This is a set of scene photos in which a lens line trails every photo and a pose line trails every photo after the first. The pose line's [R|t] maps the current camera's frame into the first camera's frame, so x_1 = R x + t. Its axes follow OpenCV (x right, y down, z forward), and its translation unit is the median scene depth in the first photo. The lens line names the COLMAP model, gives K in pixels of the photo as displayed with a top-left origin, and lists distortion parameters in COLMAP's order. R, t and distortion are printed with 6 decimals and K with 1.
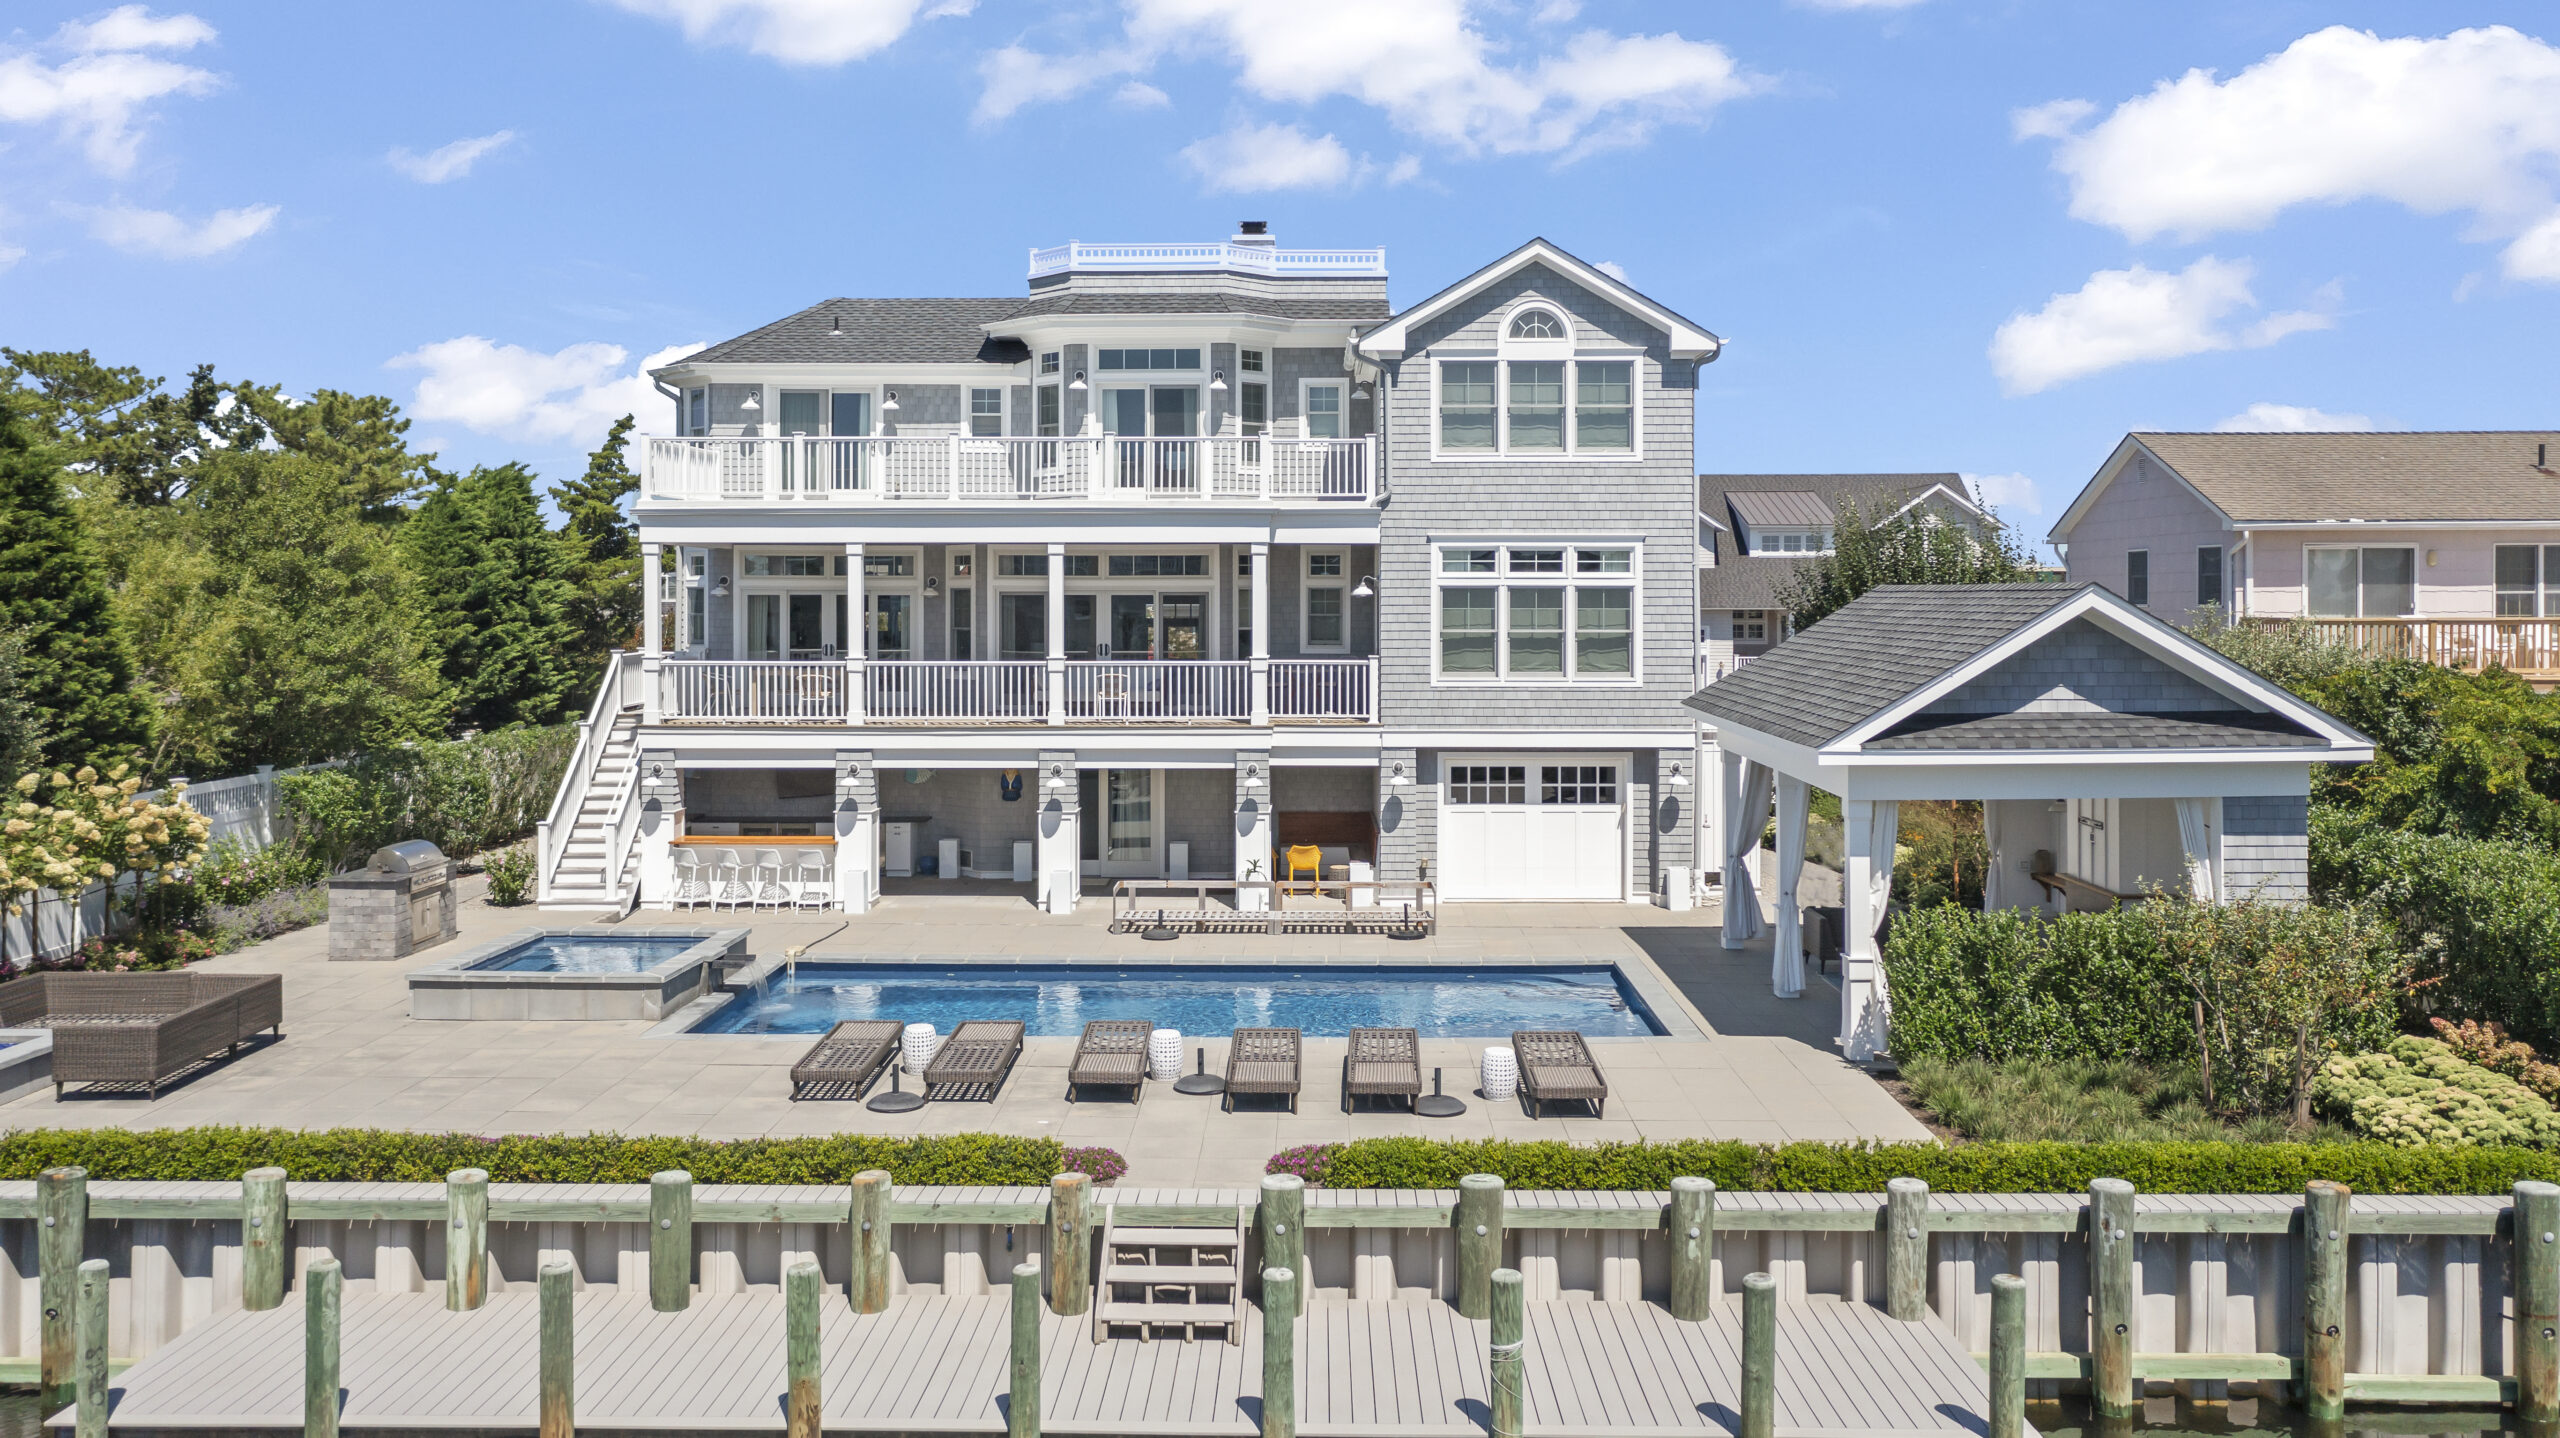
lens RADIAL K [[1968.8, 0, 1289.4], [0, 1968.8, 765.2], [0, 0, 1]] dist [0.027099, 0.004303]
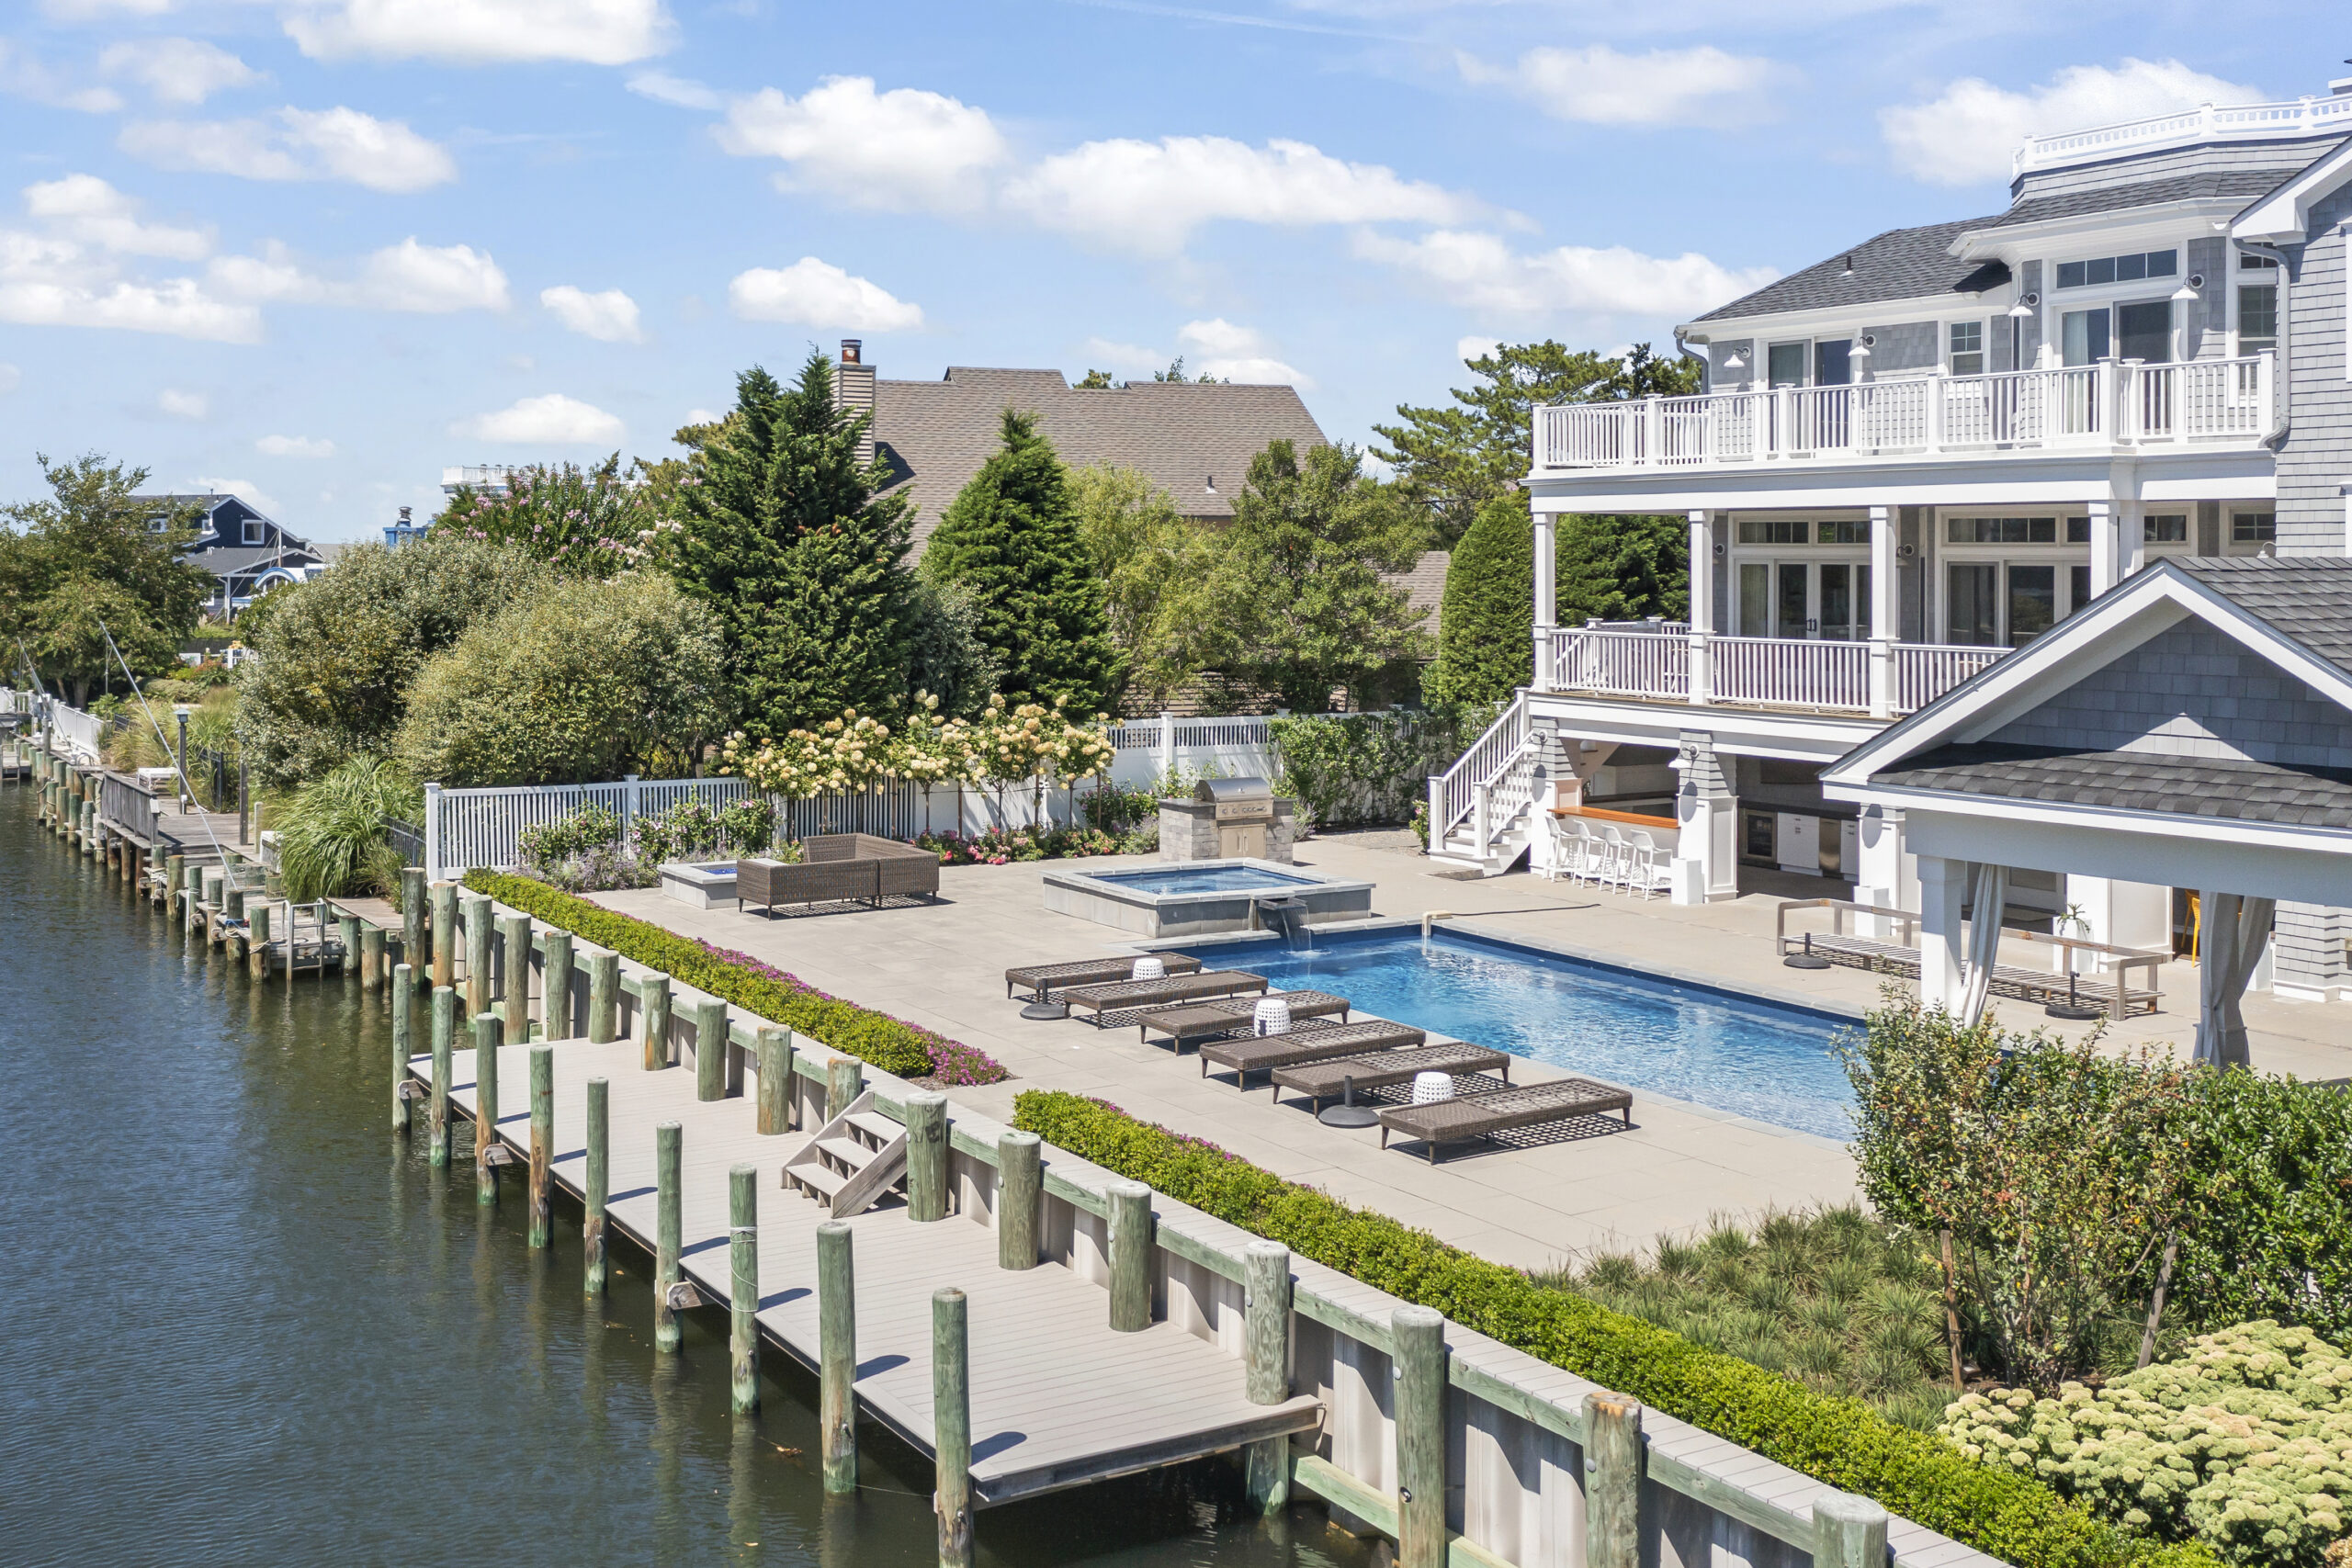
lens RADIAL K [[2293.8, 0, 1176.0], [0, 2293.8, 784.0], [0, 0, 1]] dist [0.009429, 0.020087]
pose [[0.546864, 0.085368, -0.832858, 0.541480], [-0.075485, 0.995764, 0.052502, -0.020655], [0.833812, 0.034157, 0.550992, 0.191319]]
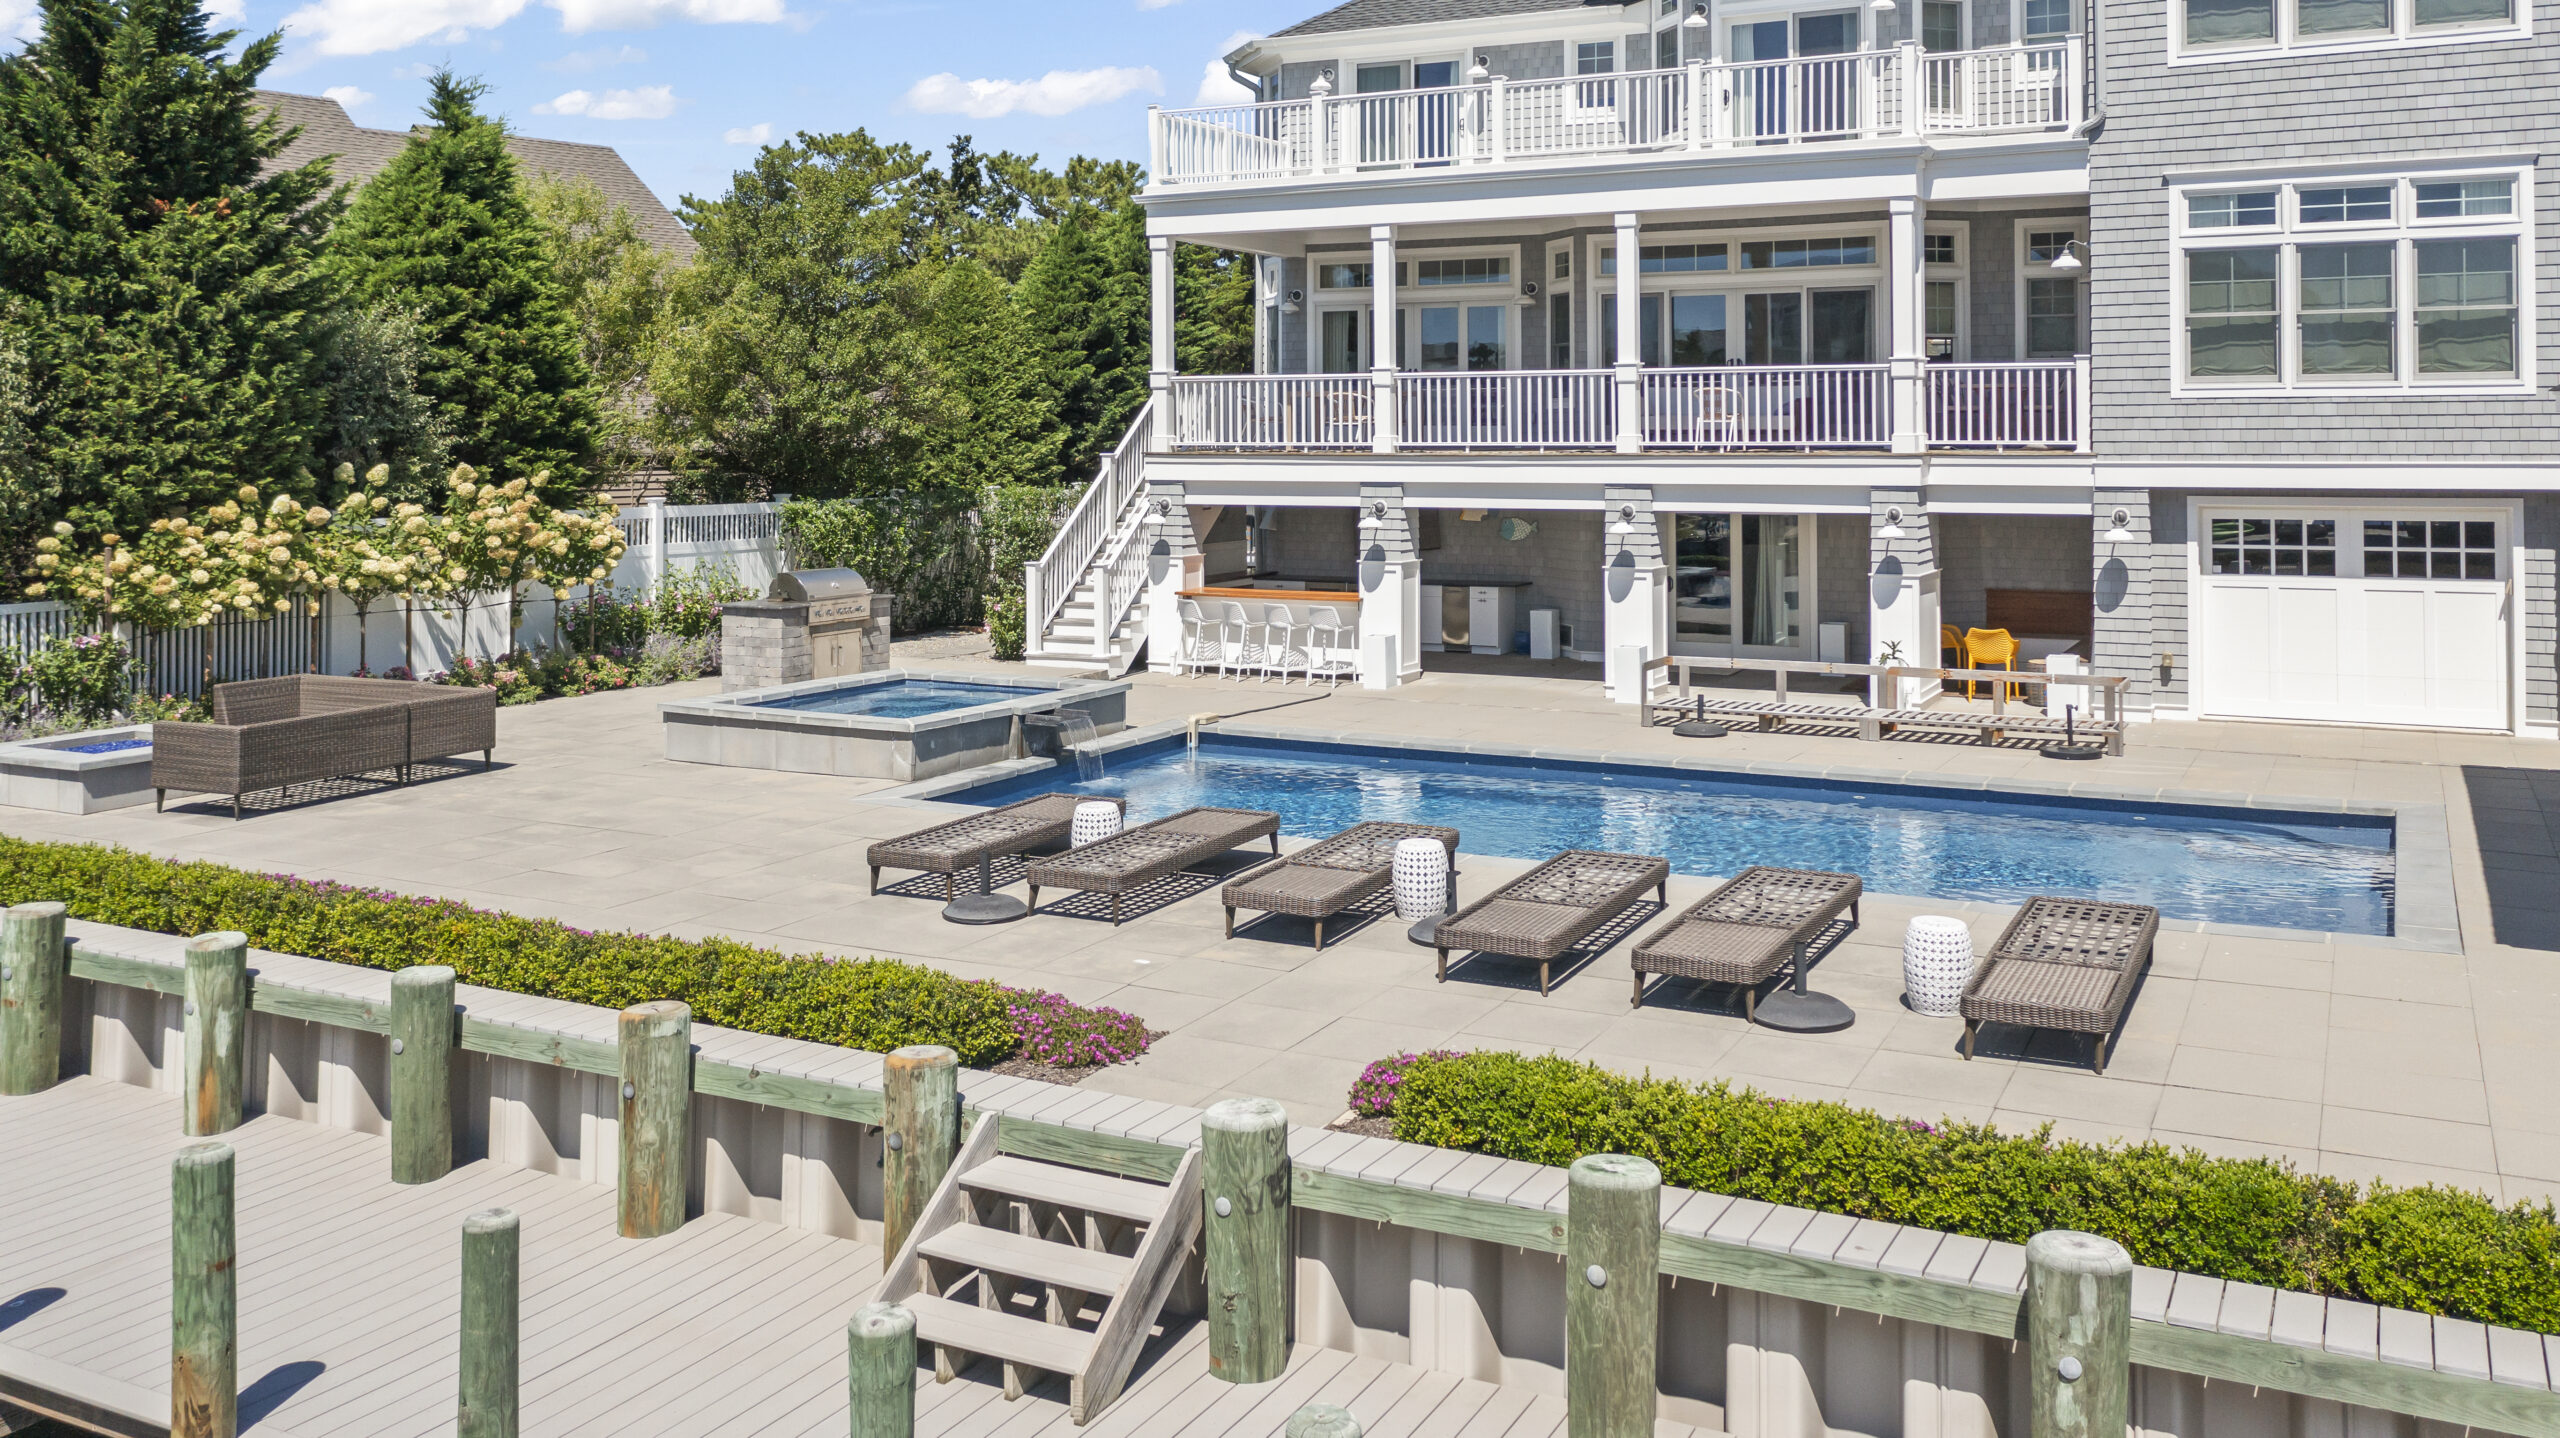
lens RADIAL K [[2033.1, 0, 1332.4], [0, 2033.1, 493.1], [0, 0, 1]] dist [-0.006441, 0.041405]
pose [[0.897744, 0.005470, -0.440484, 0.121799], [-0.028636, 0.998533, -0.045963, 0.033675], [0.439586, 0.053877, 0.896583, 0.246985]]
